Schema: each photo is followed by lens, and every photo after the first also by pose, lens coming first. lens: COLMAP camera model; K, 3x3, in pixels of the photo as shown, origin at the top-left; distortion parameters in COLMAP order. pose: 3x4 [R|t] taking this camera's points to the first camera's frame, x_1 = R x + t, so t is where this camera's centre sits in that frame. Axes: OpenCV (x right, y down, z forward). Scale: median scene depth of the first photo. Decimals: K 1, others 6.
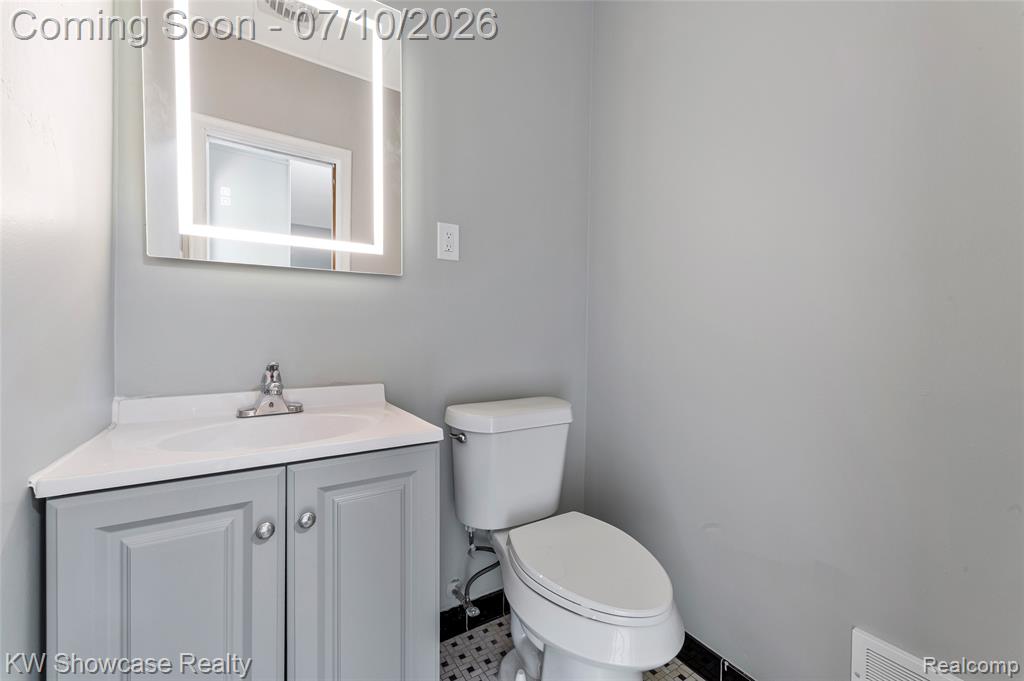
lens RADIAL K [[405.9, 0, 513.7], [0, 405.9, 333.5], [0, 0, 1]] dist [0.009968, 0.000037]
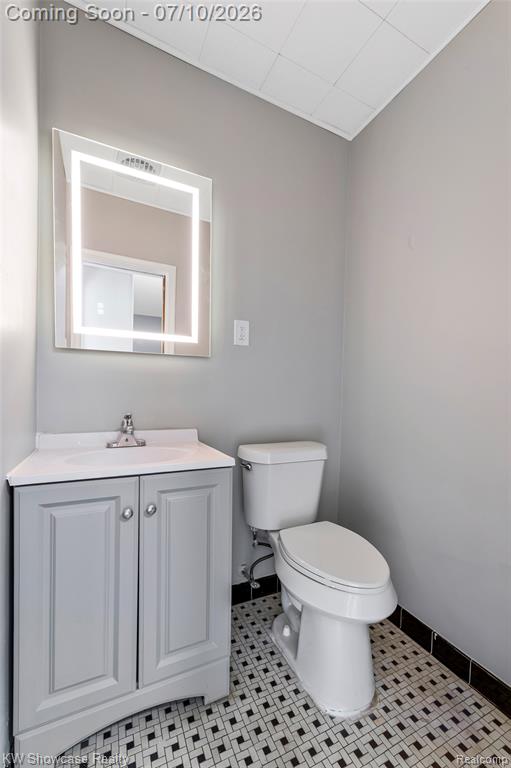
lens RADIAL K [[310.6, 0, 278.0], [0, 310.6, 400.2], [0, 0, 1]] dist [0.007632, -0.000061]
pose [[0.998510, 0.016421, -0.052044, 0.033437], [-0.015452, 0.999701, 0.018955, -0.008367], [0.052339, -0.018122, 0.998465, -0.119070]]
